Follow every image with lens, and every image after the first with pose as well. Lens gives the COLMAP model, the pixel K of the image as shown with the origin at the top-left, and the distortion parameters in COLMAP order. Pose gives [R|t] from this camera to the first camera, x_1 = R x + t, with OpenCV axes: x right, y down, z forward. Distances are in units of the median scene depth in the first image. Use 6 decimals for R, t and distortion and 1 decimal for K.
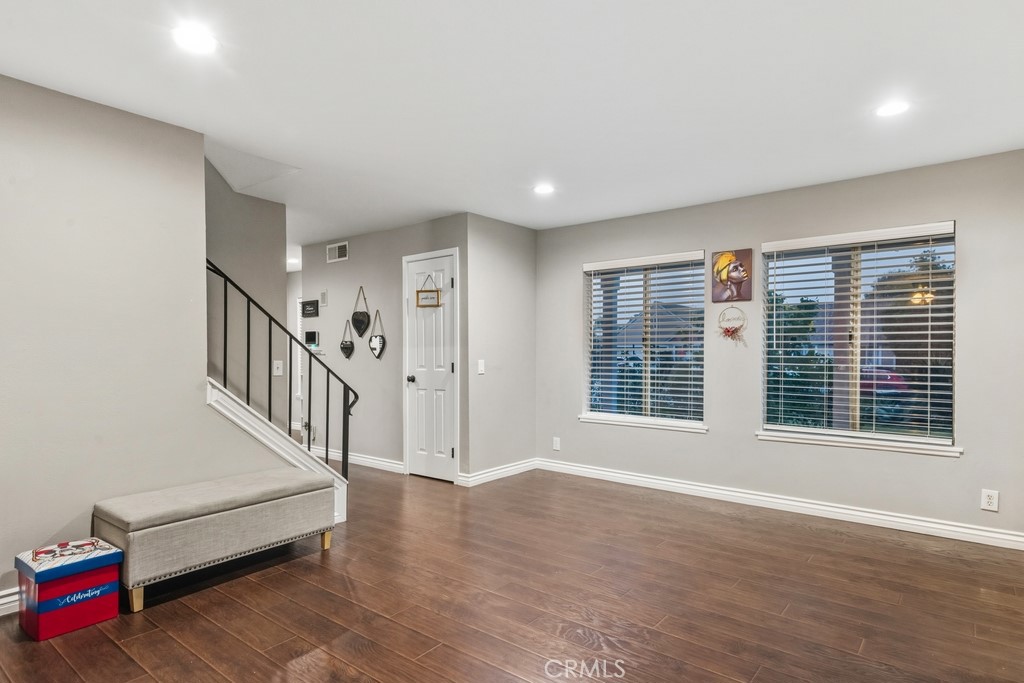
lens RADIAL K [[549.8, 0, 517.6], [0, 549.8, 343.1], [0, 0, 1]] dist [0.001410, -0.000320]
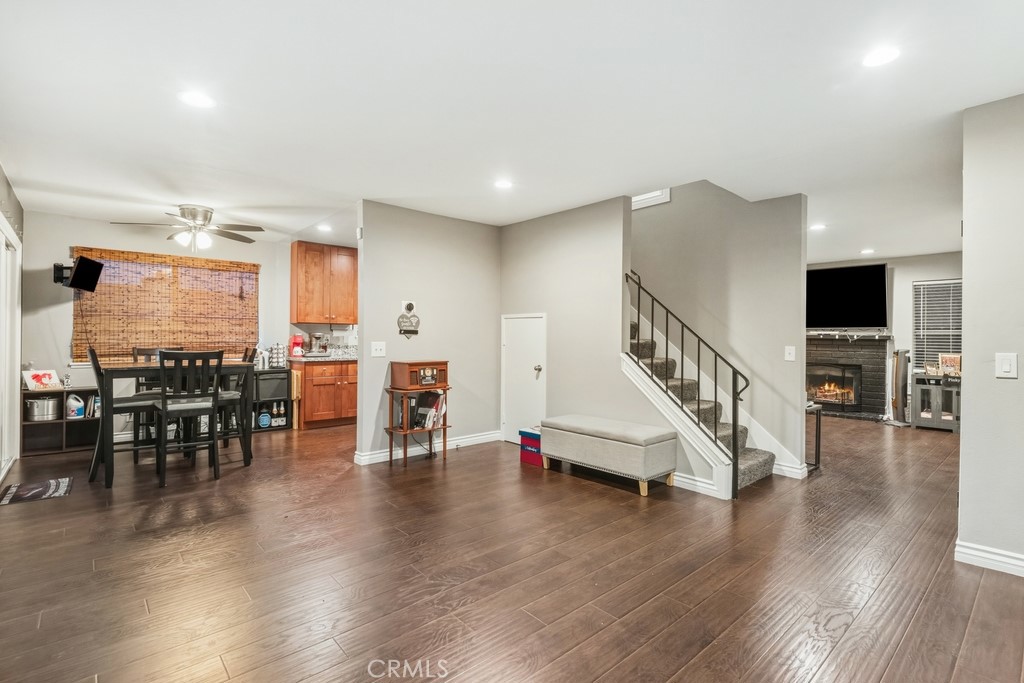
lens RADIAL K [[485.1, 0, 517.9], [0, 485.1, 338.5], [0, 0, 1]] dist [0.001917, -0.000025]
pose [[-0.138198, 0.010535, -0.990349, 0.890264], [-0.005396, 0.999921, 0.011390, 0.015008], [0.990390, 0.006918, -0.138130, 1.018854]]
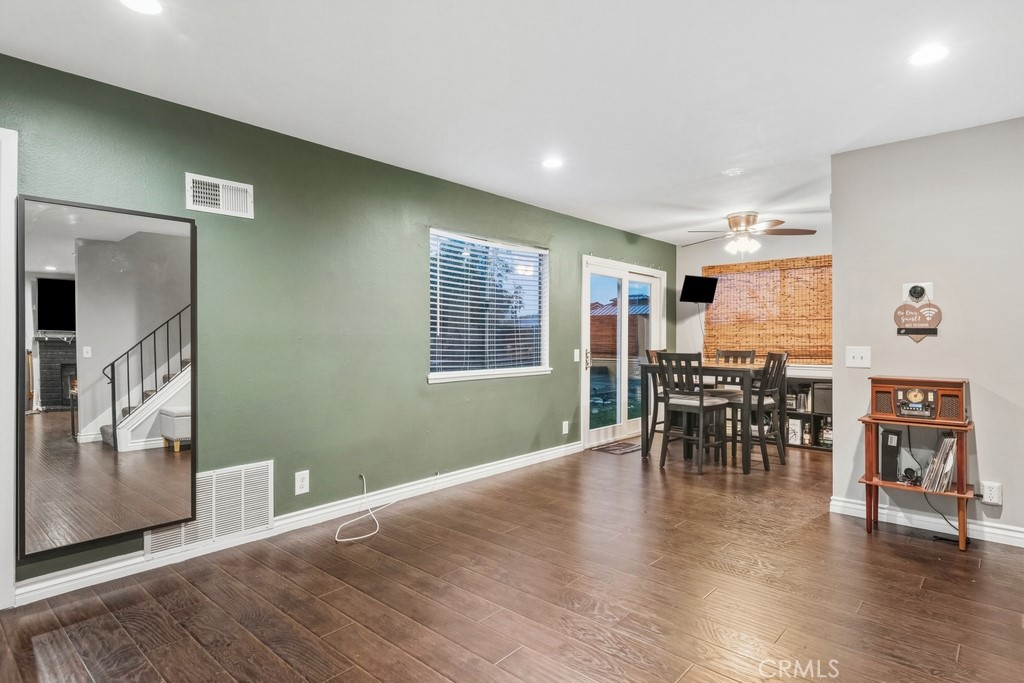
lens RADIAL K [[549.8, 0, 512.4], [0, 549.8, 343.1], [0, 0, 1]] dist [0.001410, -0.000320]
pose [[-0.997958, 0.009951, 0.063099, 0.131942], [0.010479, 0.999913, 0.008035, 0.019926], [-0.063013, 0.008680, -0.997975, 1.643402]]
